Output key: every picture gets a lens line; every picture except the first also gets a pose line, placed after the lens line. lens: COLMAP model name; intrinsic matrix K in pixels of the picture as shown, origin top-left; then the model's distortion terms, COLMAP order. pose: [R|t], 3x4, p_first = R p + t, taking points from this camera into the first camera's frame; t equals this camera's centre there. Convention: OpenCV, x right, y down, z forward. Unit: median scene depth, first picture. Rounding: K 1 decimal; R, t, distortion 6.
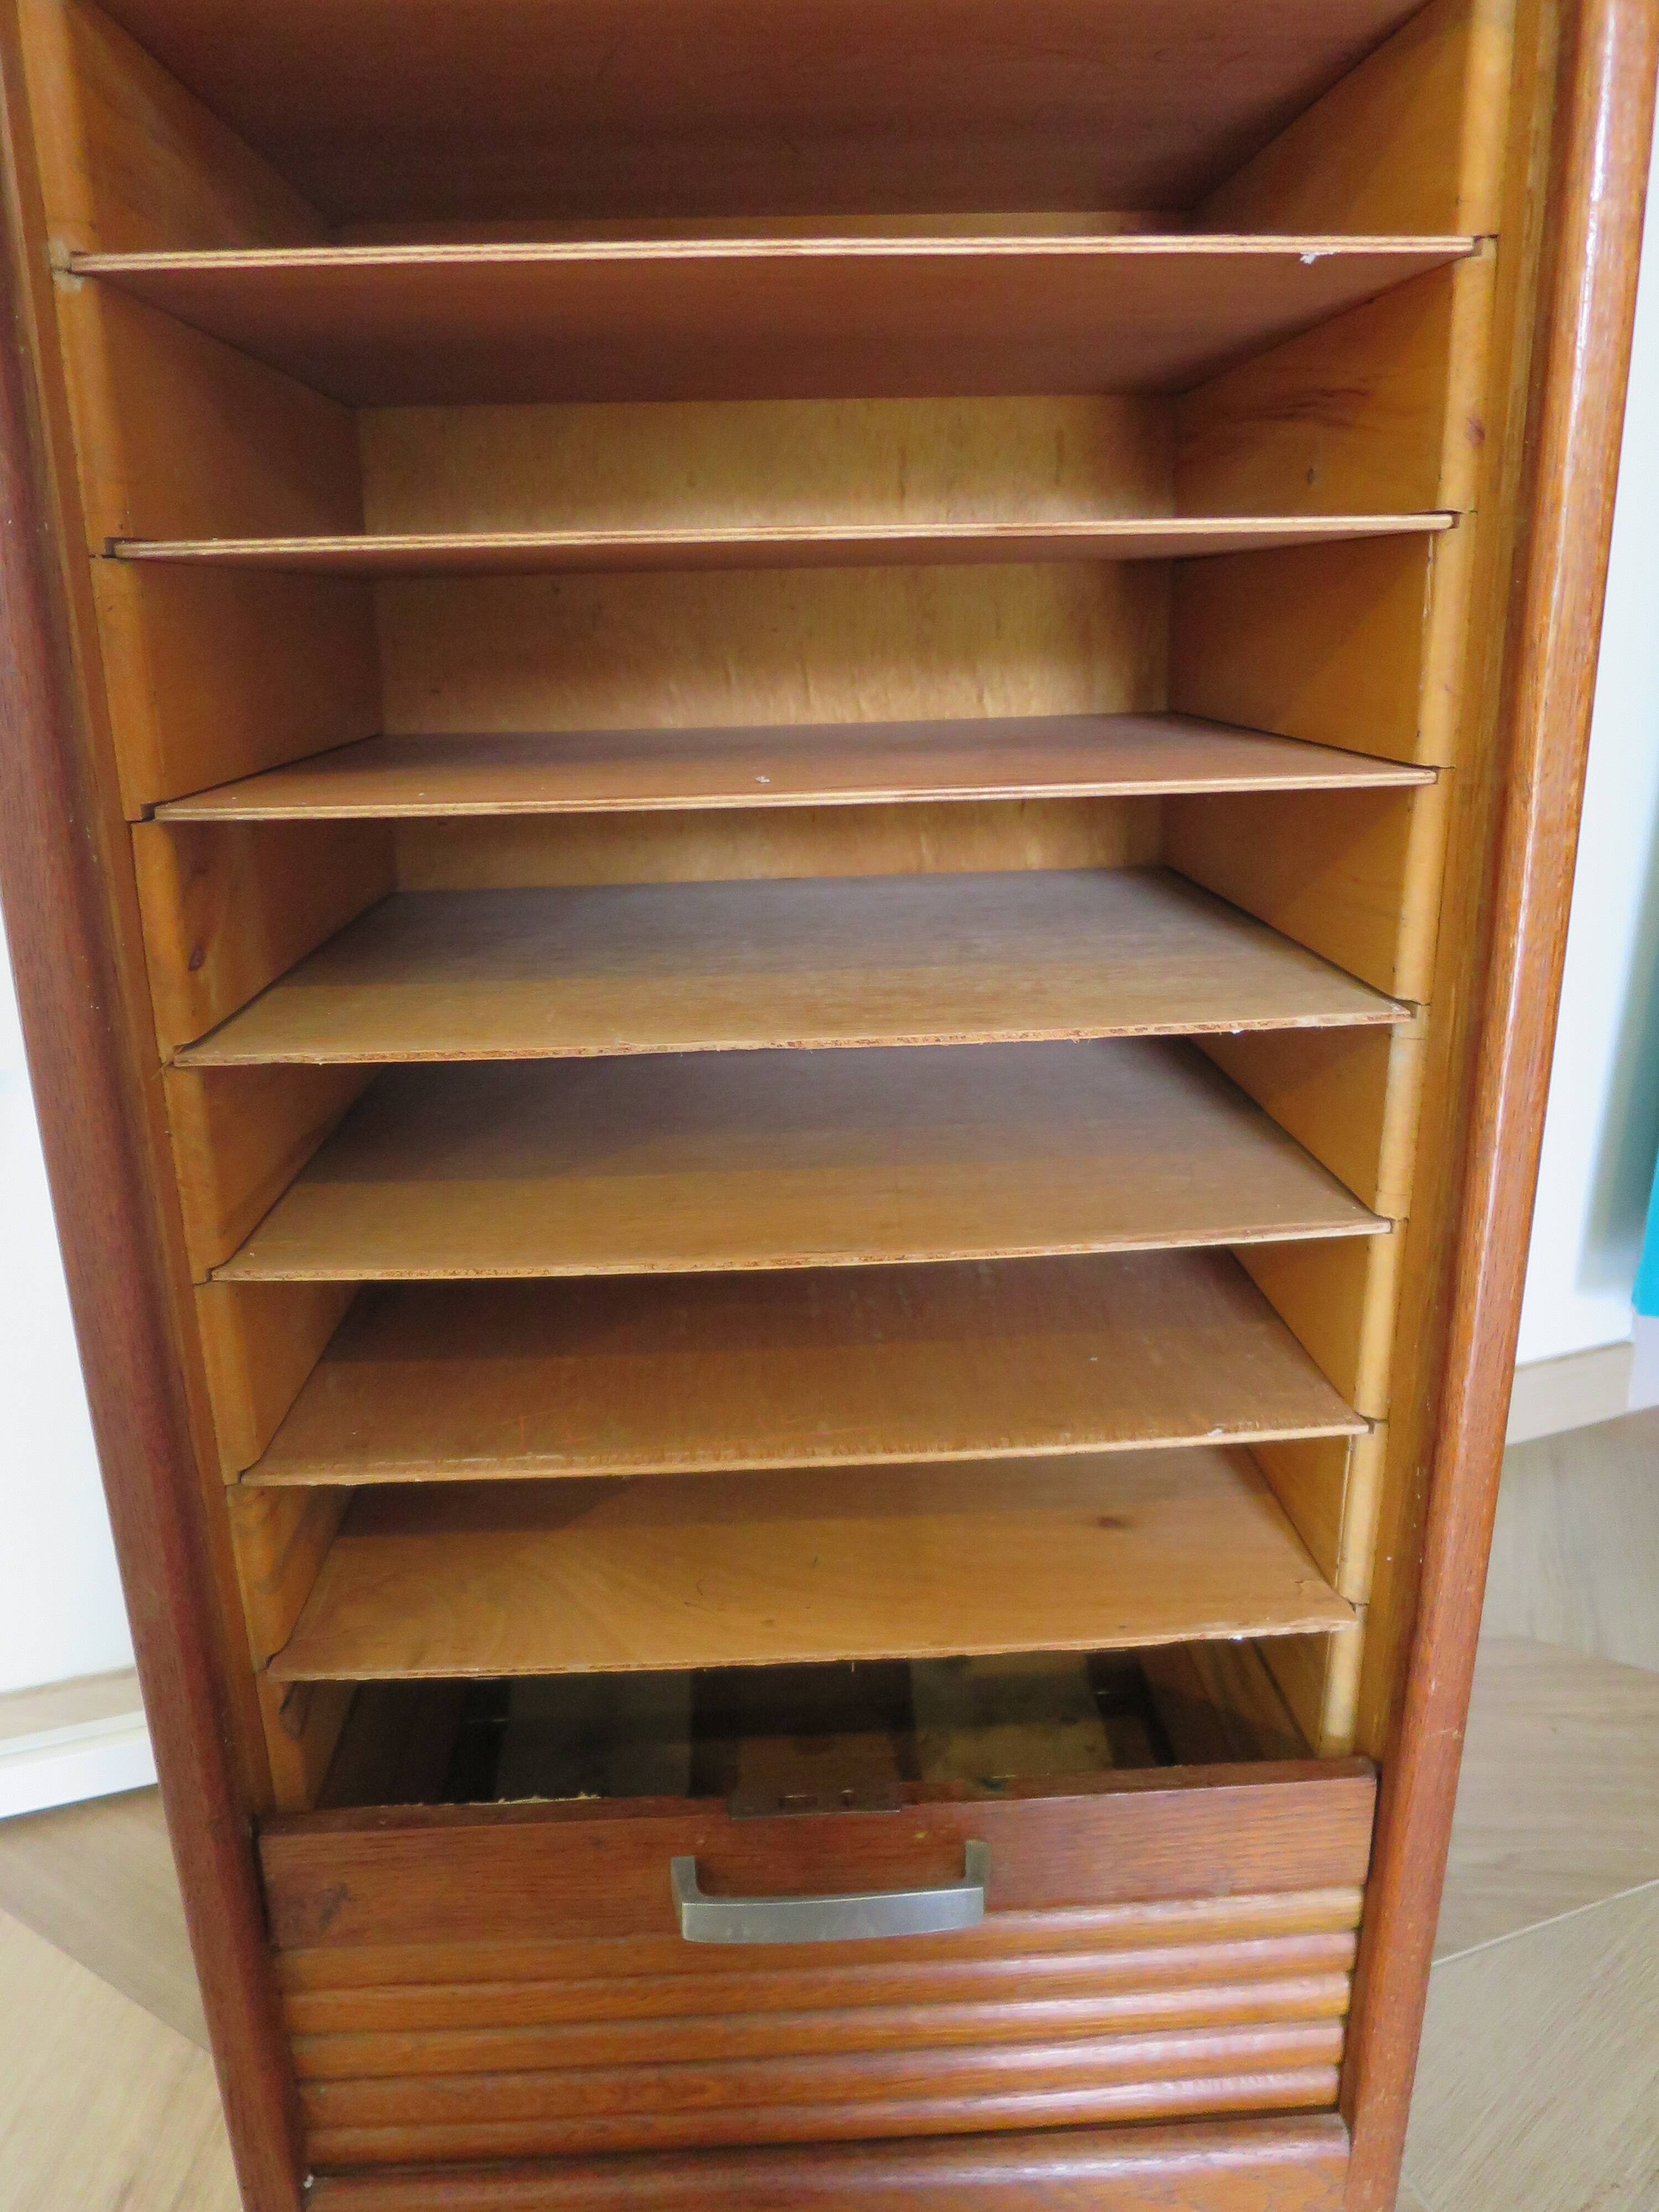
lens RADIAL K [[1592.1, 0, 836.3], [0, 1592.1, 1100.9], [0, 0, 1]] dist [-0.047531, 0.011027]
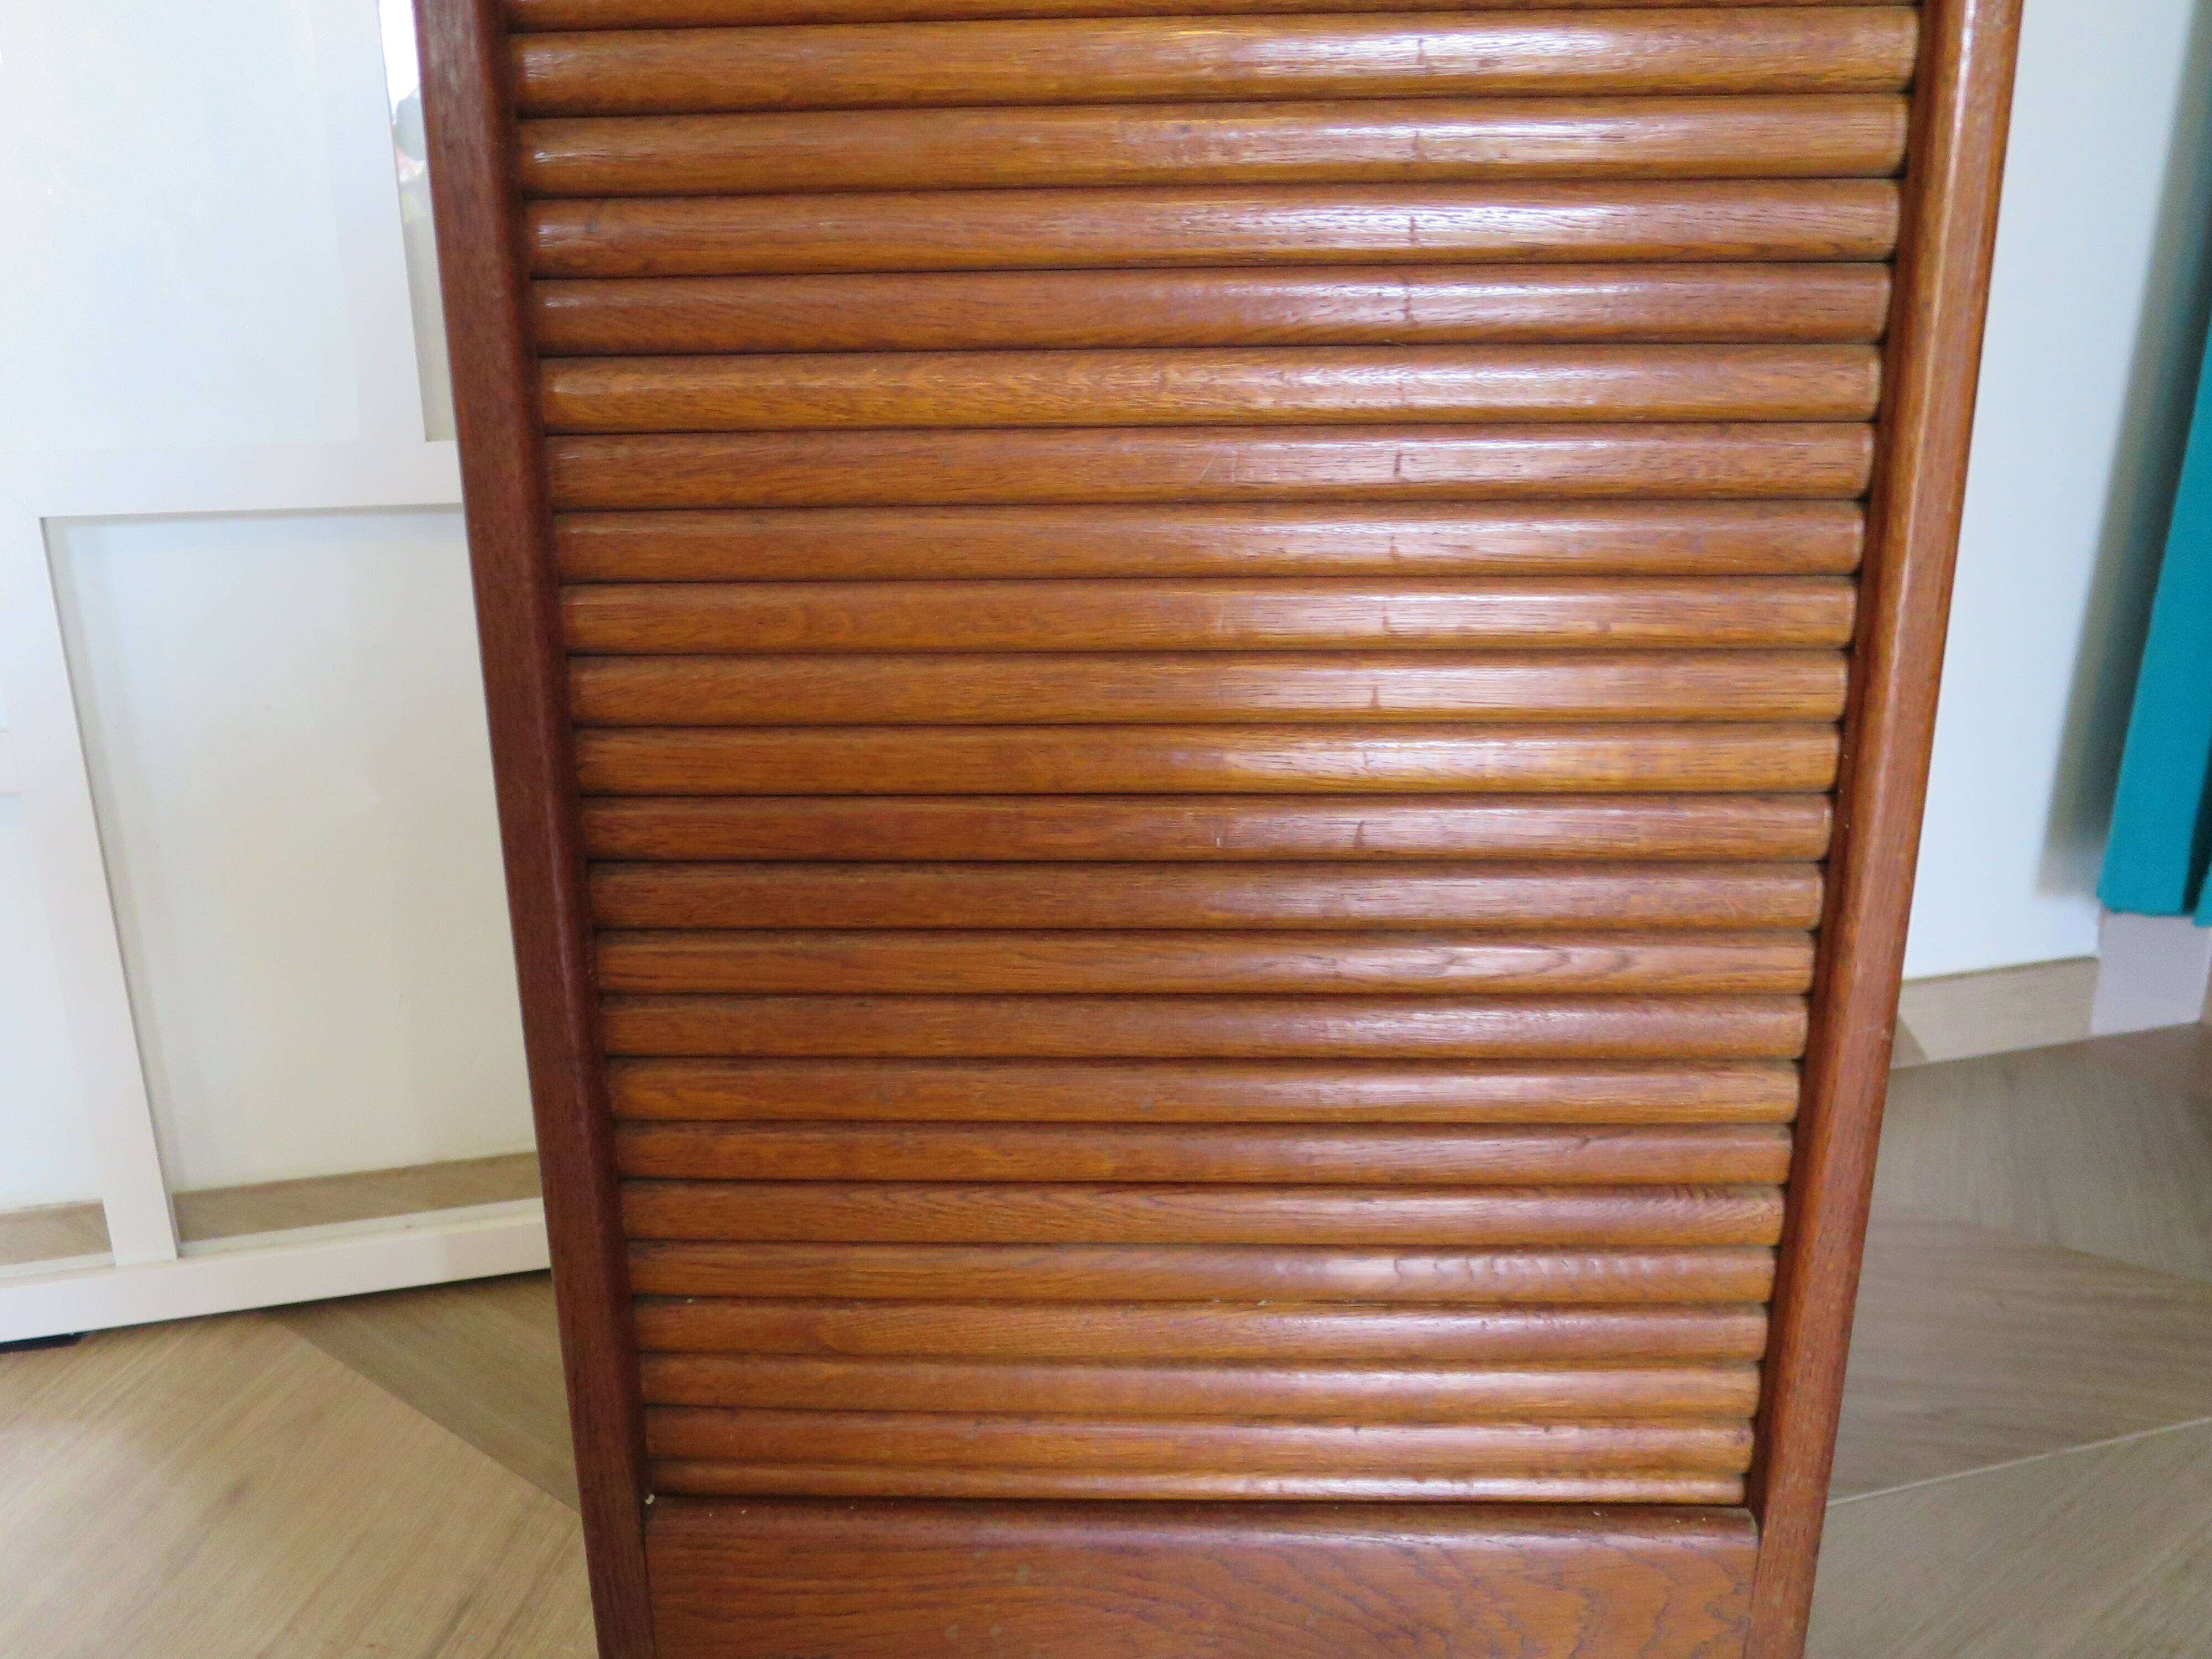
lens RADIAL K [[1667.8, 0, 1104.3], [0, 1667.8, 833.6], [0, 0, 1]] dist [-0.045109, 0.019480]
pose [[0.996241, 0.031356, -0.080752, 0.011998], [-0.033248, 0.999201, -0.022194, 0.320413], [0.079991, 0.024795, 0.996487, -0.009473]]
